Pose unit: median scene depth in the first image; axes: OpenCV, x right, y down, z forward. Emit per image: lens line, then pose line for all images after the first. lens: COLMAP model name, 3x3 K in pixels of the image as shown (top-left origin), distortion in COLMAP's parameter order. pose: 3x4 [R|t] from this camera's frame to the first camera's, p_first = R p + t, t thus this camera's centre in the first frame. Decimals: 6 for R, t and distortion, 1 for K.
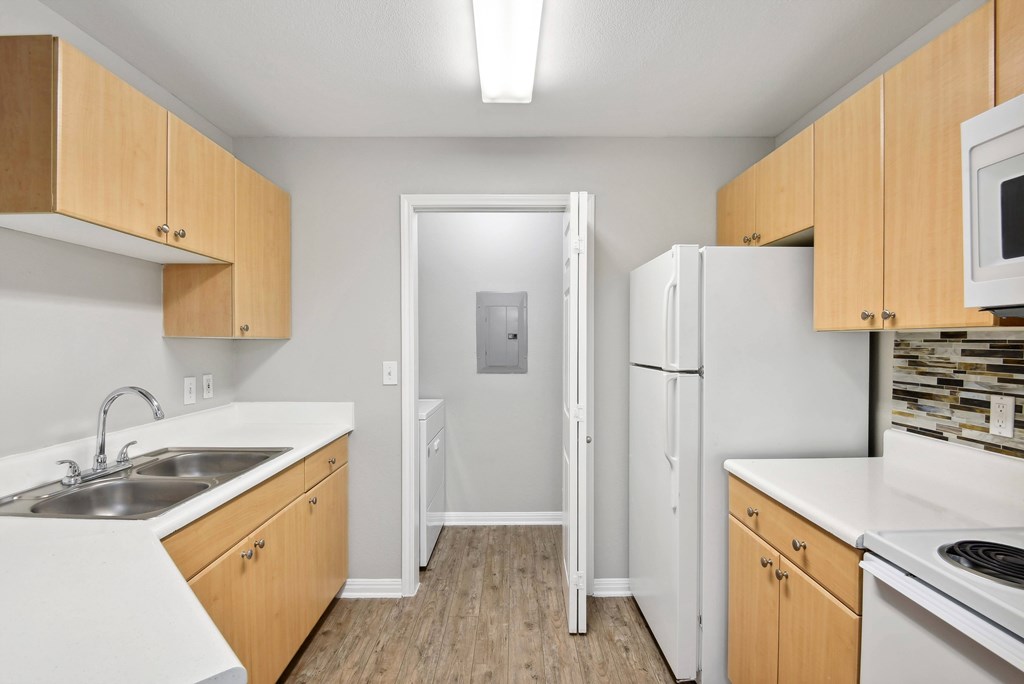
lens RADIAL K [[489.8, 0, 512.7], [0, 489.8, 336.3], [0, 0, 1]] dist [-0.012348, -0.003006]
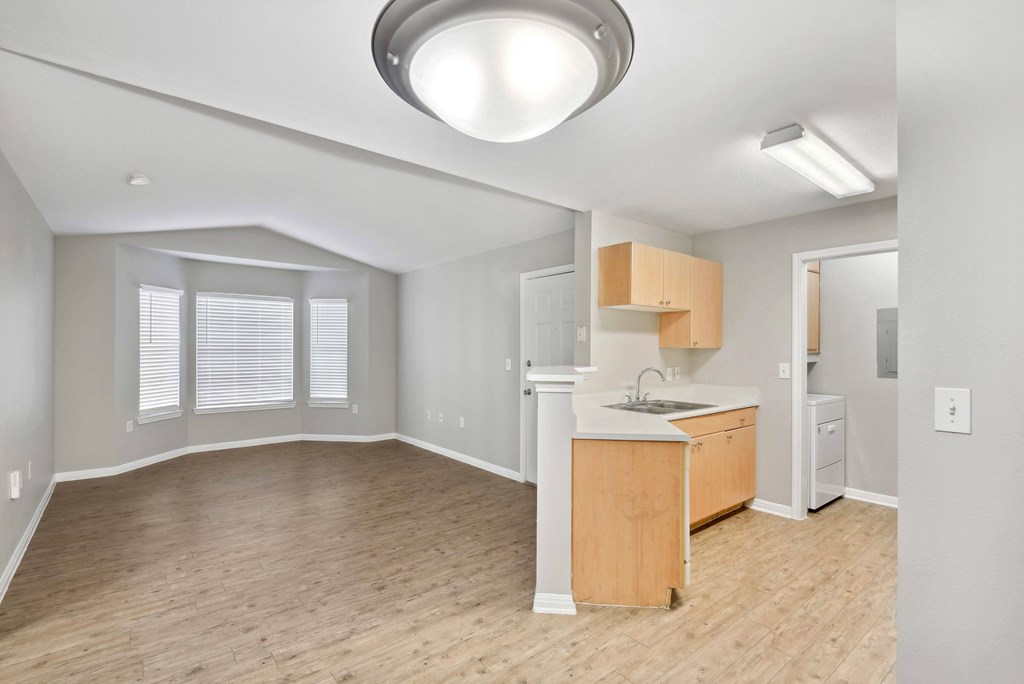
lens RADIAL K [[454.8, 0, 516.6], [0, 454.8, 346.1], [0, 0, 1]] dist [-0.015813, -0.000779]
pose [[0.632856, 0.006949, -0.774239, 0.534553], [-0.000714, 0.999965, 0.008392, -0.024180], [0.774269, -0.004757, 0.632838, -0.932316]]
